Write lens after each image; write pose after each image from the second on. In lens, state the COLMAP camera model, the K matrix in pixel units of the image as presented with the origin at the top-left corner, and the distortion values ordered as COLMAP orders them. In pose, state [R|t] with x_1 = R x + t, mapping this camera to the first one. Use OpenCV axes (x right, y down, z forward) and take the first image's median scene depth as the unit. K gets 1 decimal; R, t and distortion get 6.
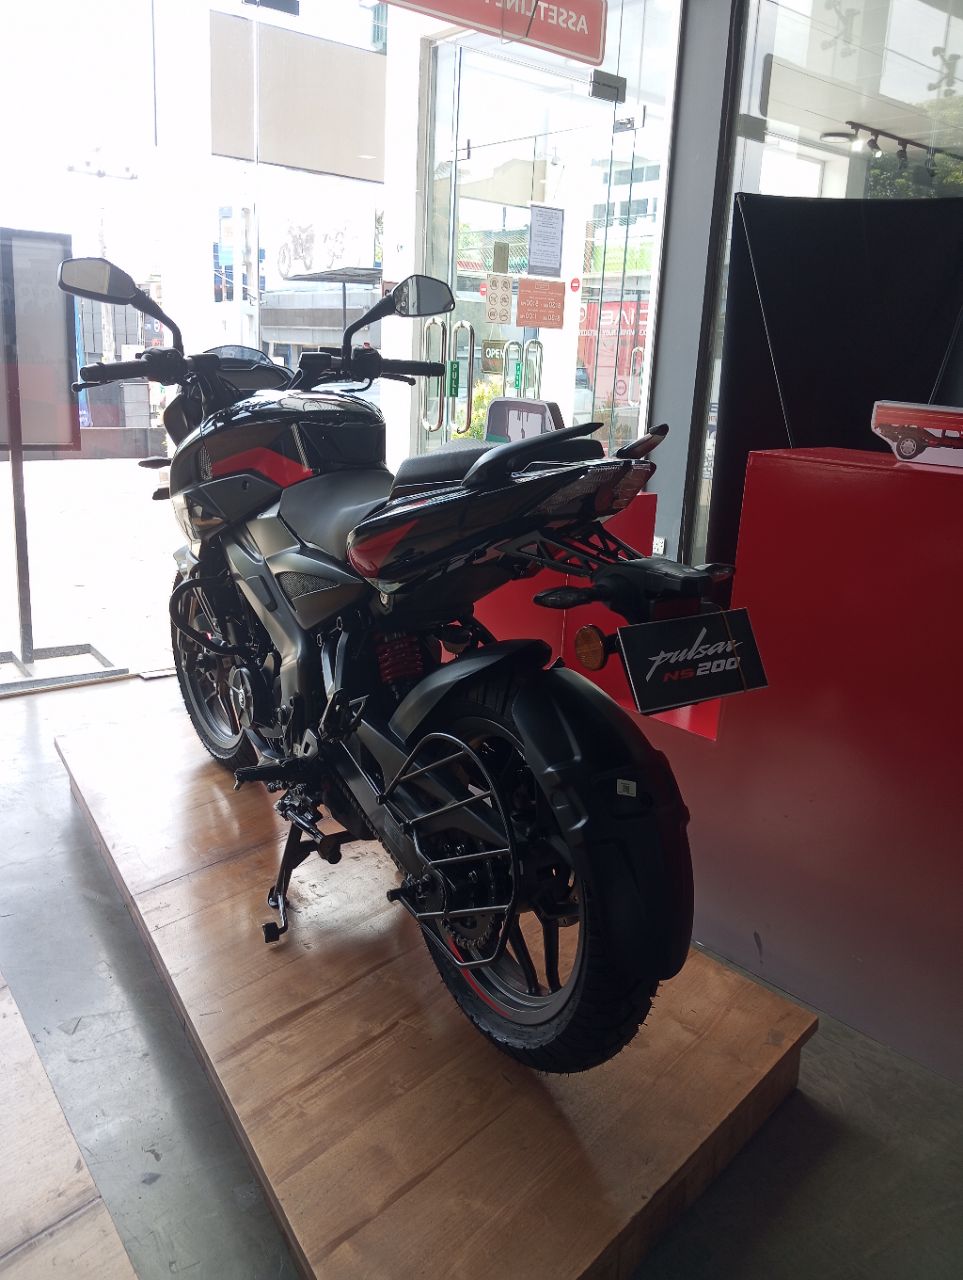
lens RADIAL K [[1055.3, 0, 478.7], [0, 1055.3, 640.1], [0, 0, 1]] dist [0.032603, -0.075579]
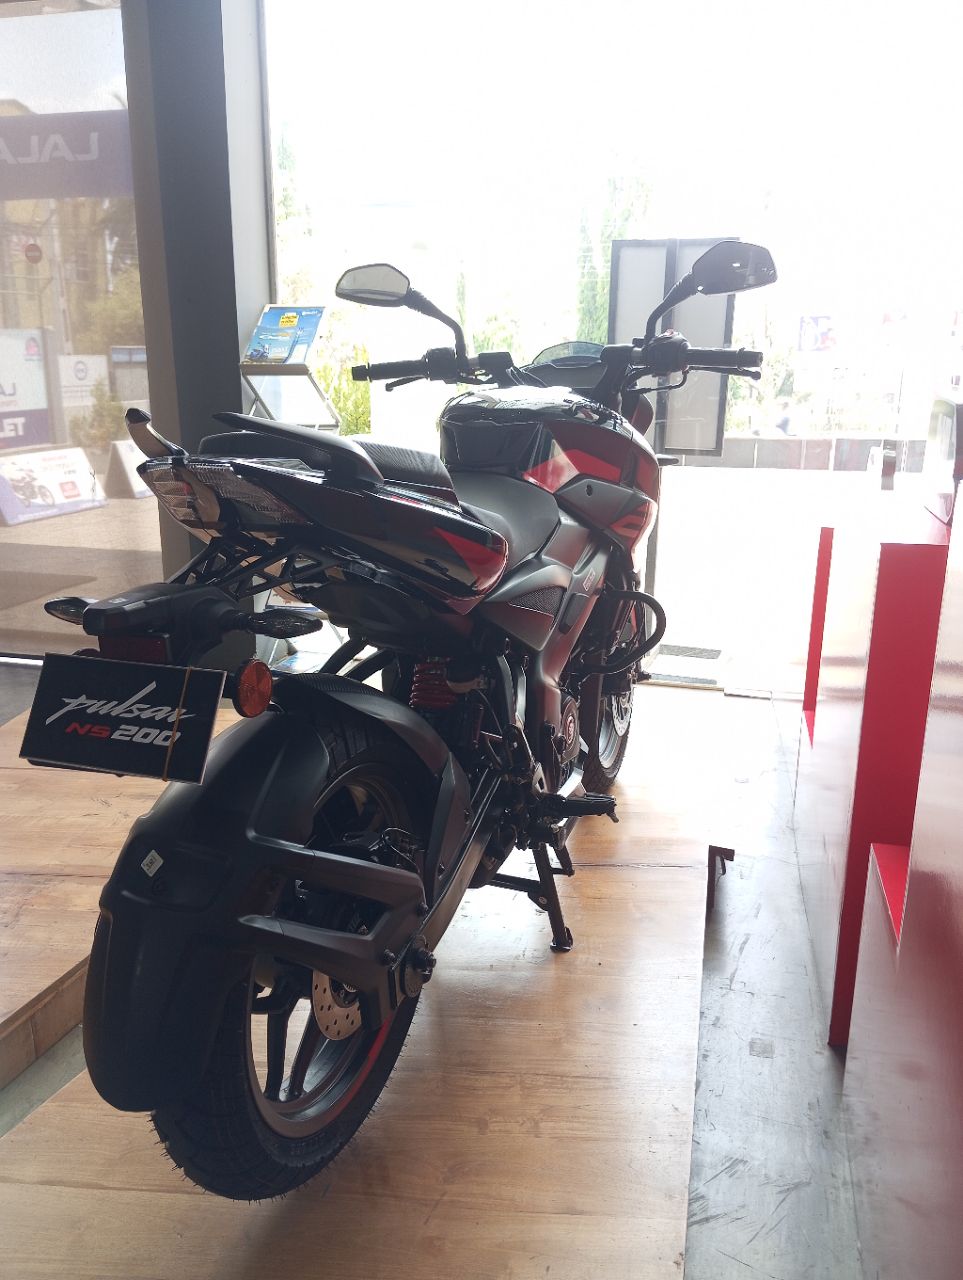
lens RADIAL K [[1055.3, 0, 479.9], [0, 1055.3, 640.0], [0, 0, 1]] dist [0.032603, -0.075579]
pose [[0.592163, 0.176728, -0.786200, 0.931610], [-0.186809, 0.979182, 0.079404, -0.143336], [0.783866, 0.099849, 0.612850, 0.712874]]
